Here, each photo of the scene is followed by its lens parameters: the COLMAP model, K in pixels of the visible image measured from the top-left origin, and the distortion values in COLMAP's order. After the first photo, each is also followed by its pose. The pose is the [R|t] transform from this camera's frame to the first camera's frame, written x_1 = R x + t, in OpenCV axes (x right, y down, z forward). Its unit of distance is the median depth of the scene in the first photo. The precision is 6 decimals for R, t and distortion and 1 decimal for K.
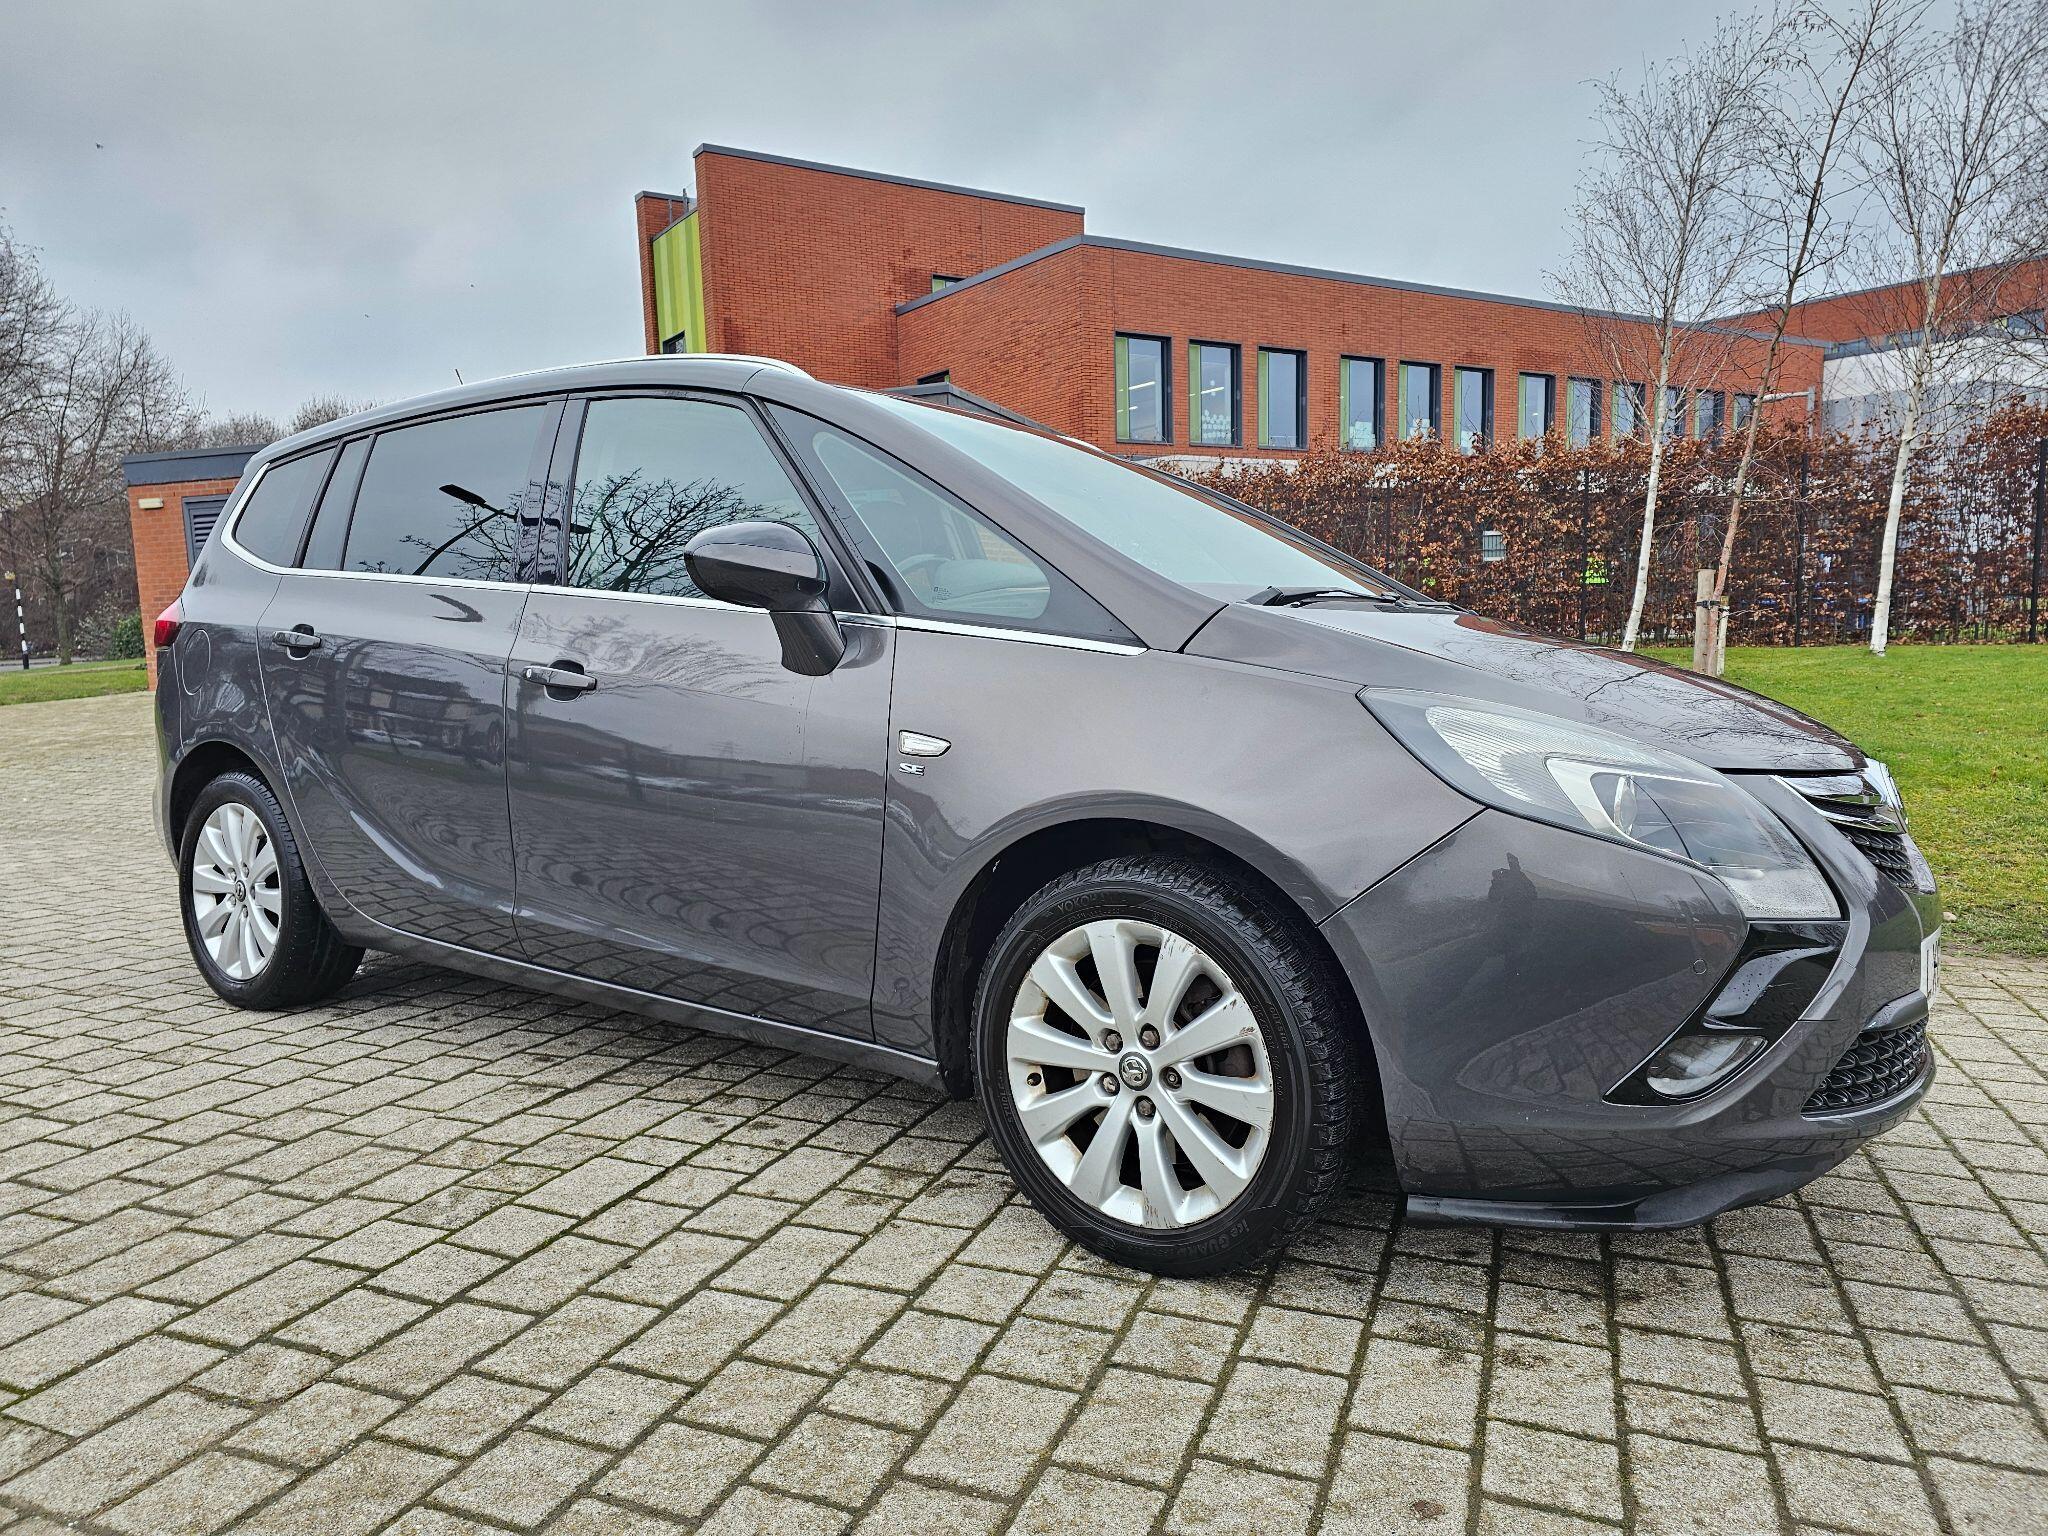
lens RADIAL K [[1365.6, 0, 1022.7], [0, 1365.6, 761.7], [0, 0, 1]] dist [0.052740, -0.038205]
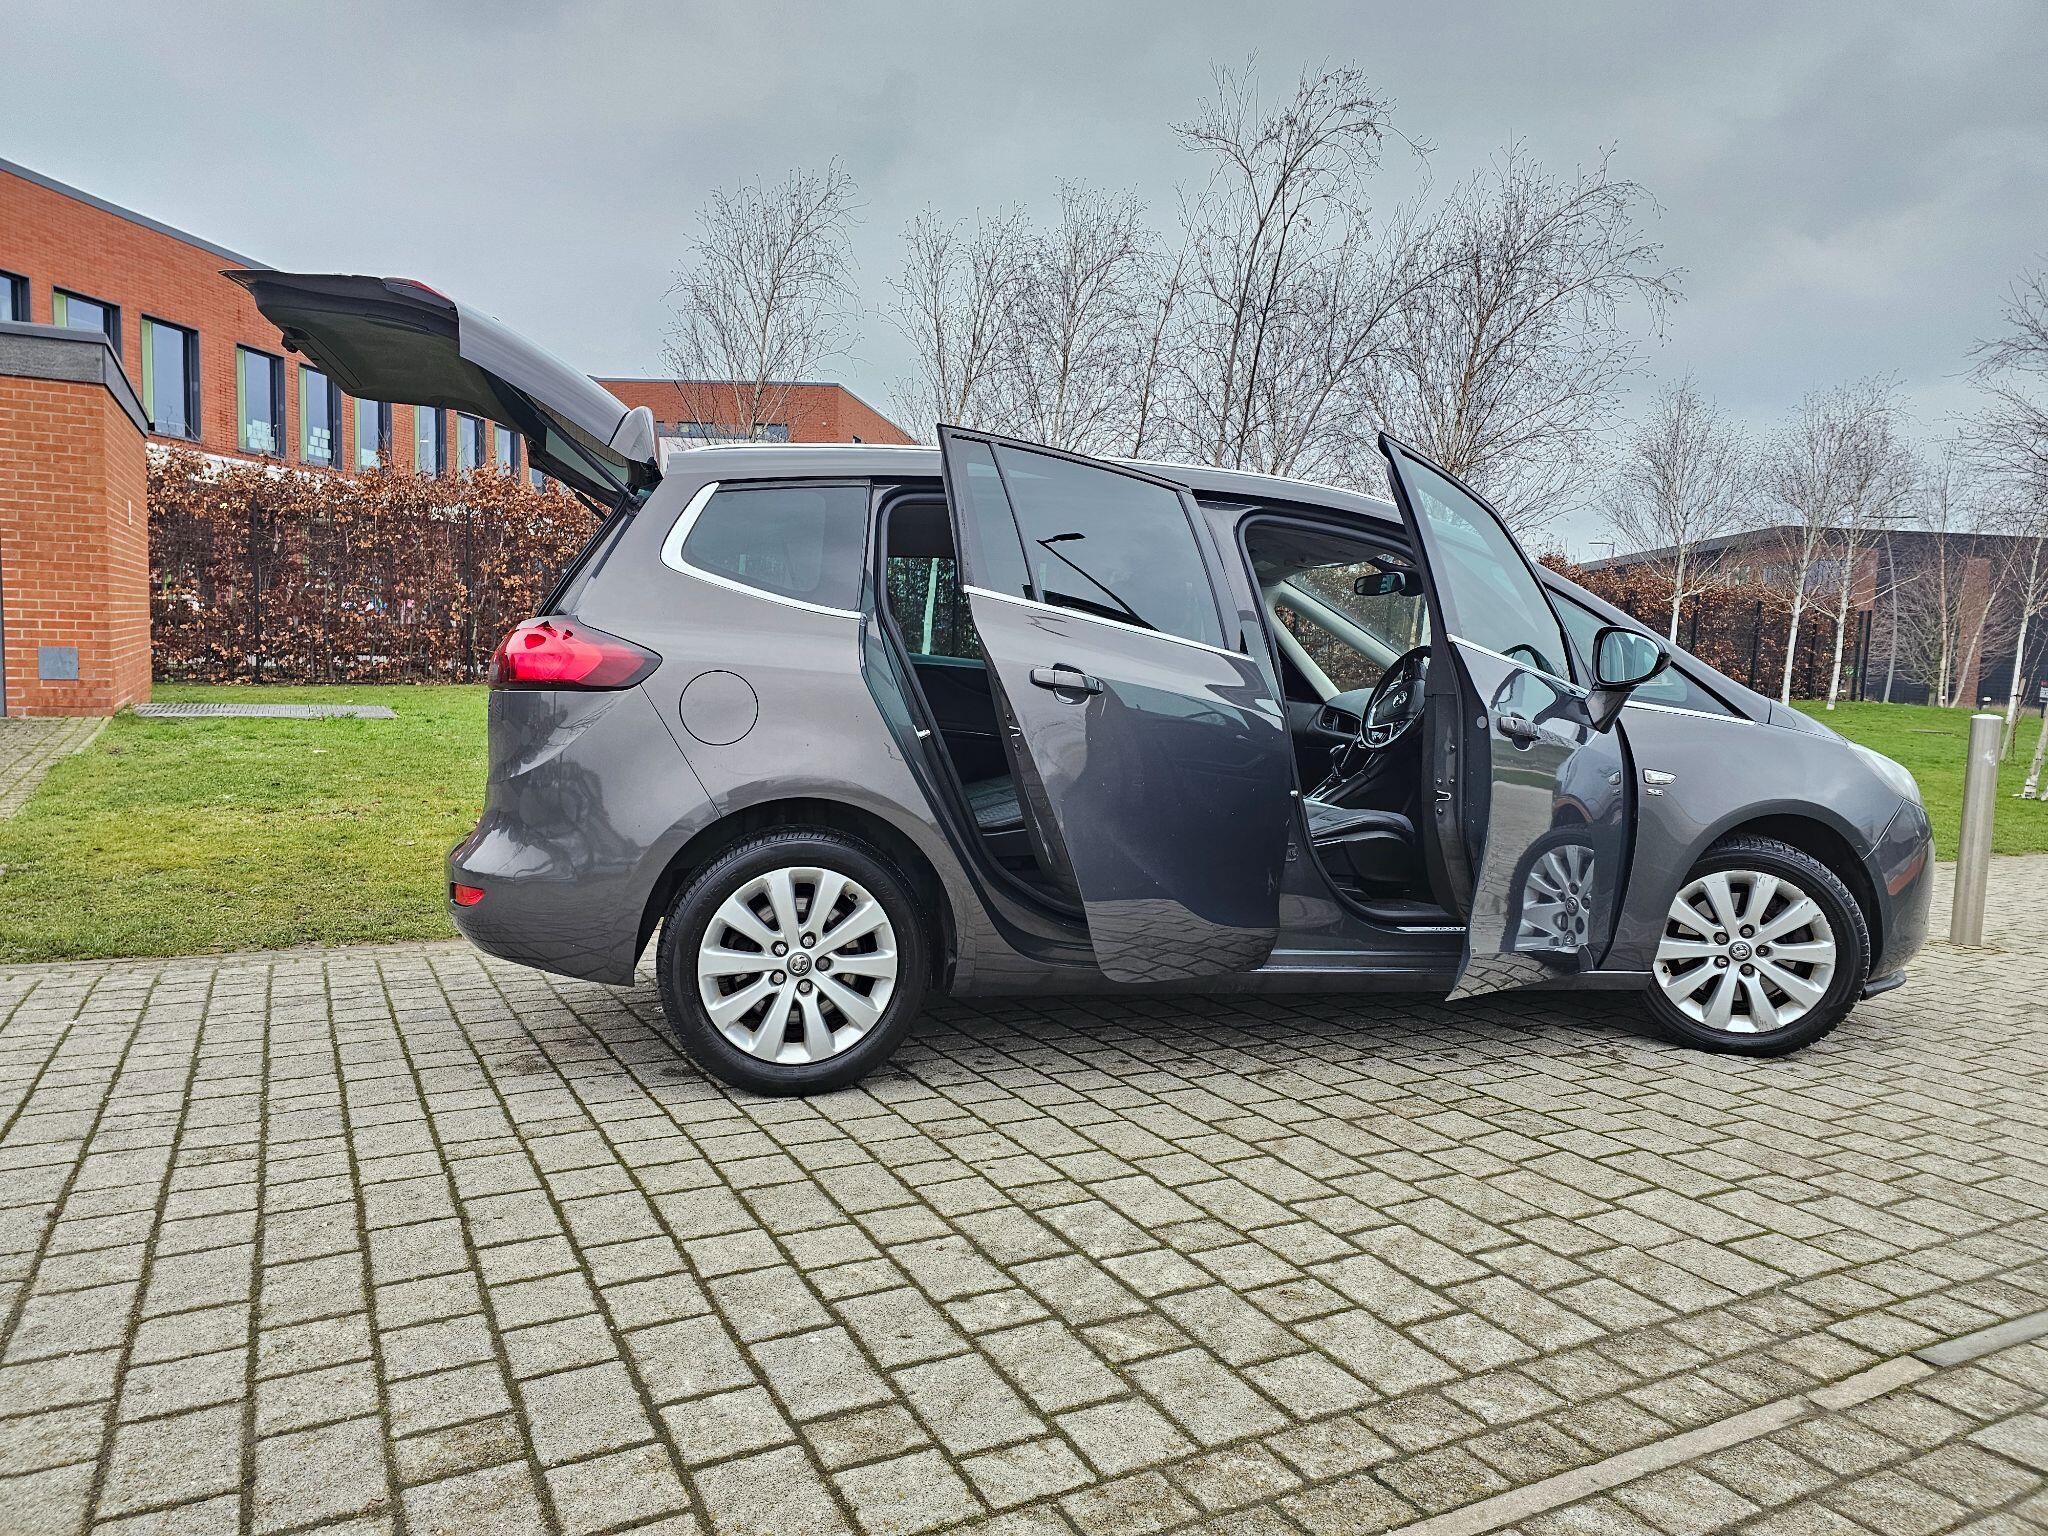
lens RADIAL K [[1365.6, 0, 1024.4], [0, 1365.6, 752.5], [0, 0, 1]] dist [0.052740, -0.038205]
pose [[0.653170, -0.011921, 0.757117, -1.510365], [0.031834, 0.999424, -0.011727, -0.038798], [-0.756542, 0.031762, 0.653174, 0.403363]]
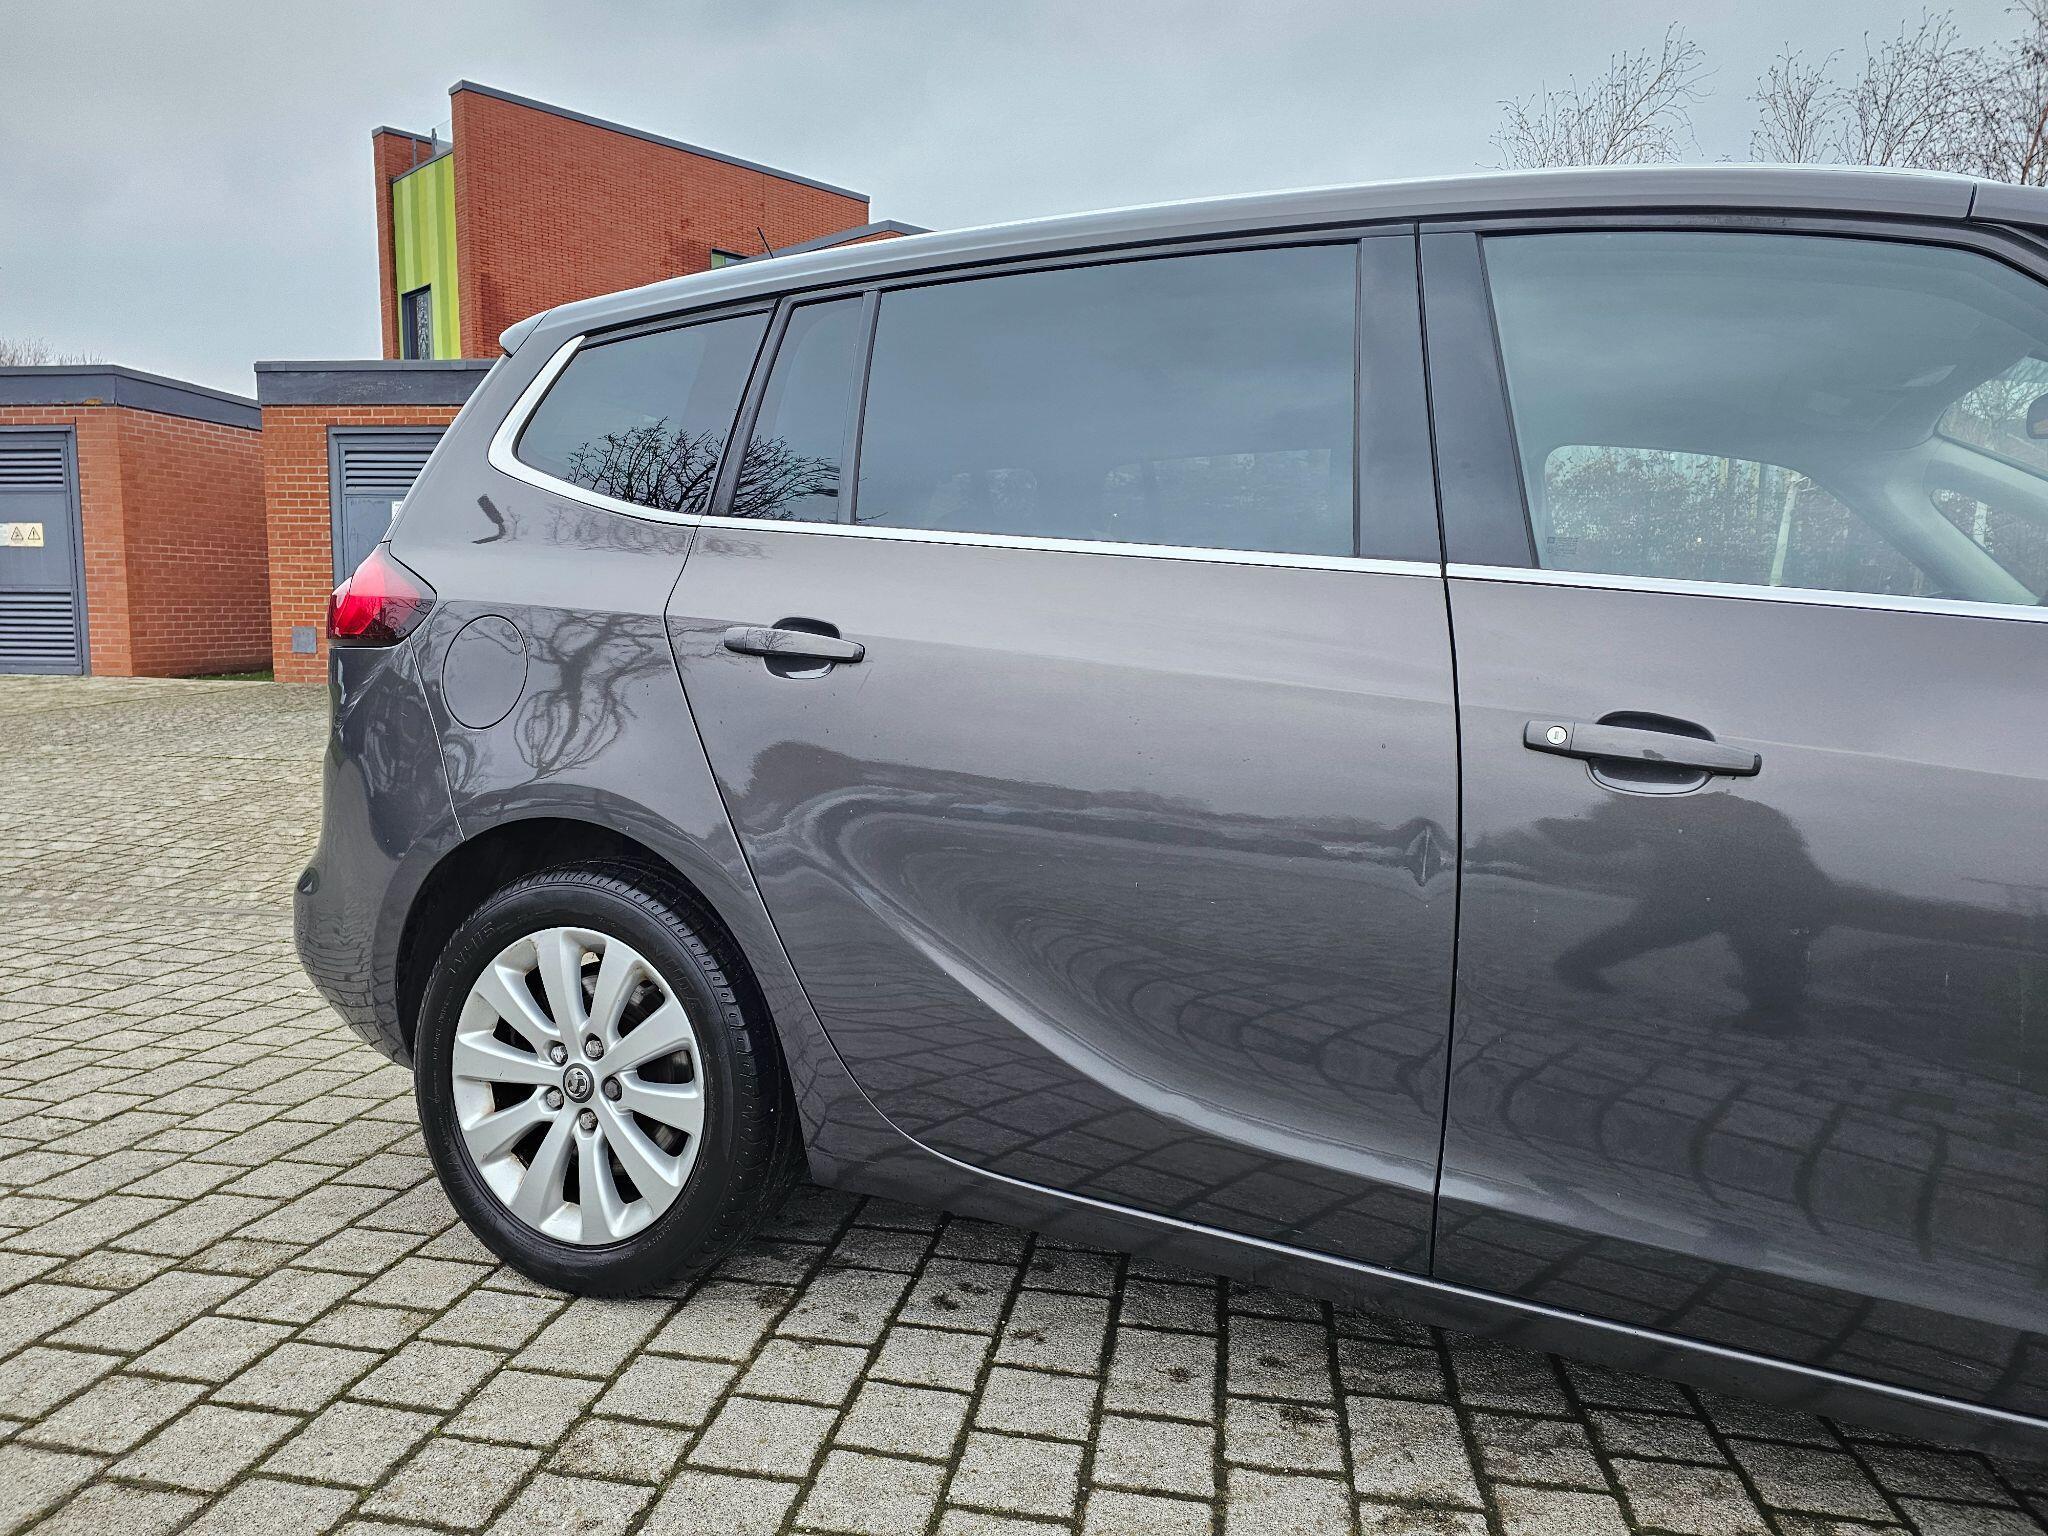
lens RADIAL K [[1365.6, 0, 1006.1], [0, 1365.6, 744.8], [0, 0, 1]] dist [0.052740, -0.038205]
pose [[0.979708, 0.019719, 0.199458, -0.674429], [-0.016918, 0.999733, -0.015741, -0.050614], [-0.199715, 0.012047, 0.979780, 0.551380]]
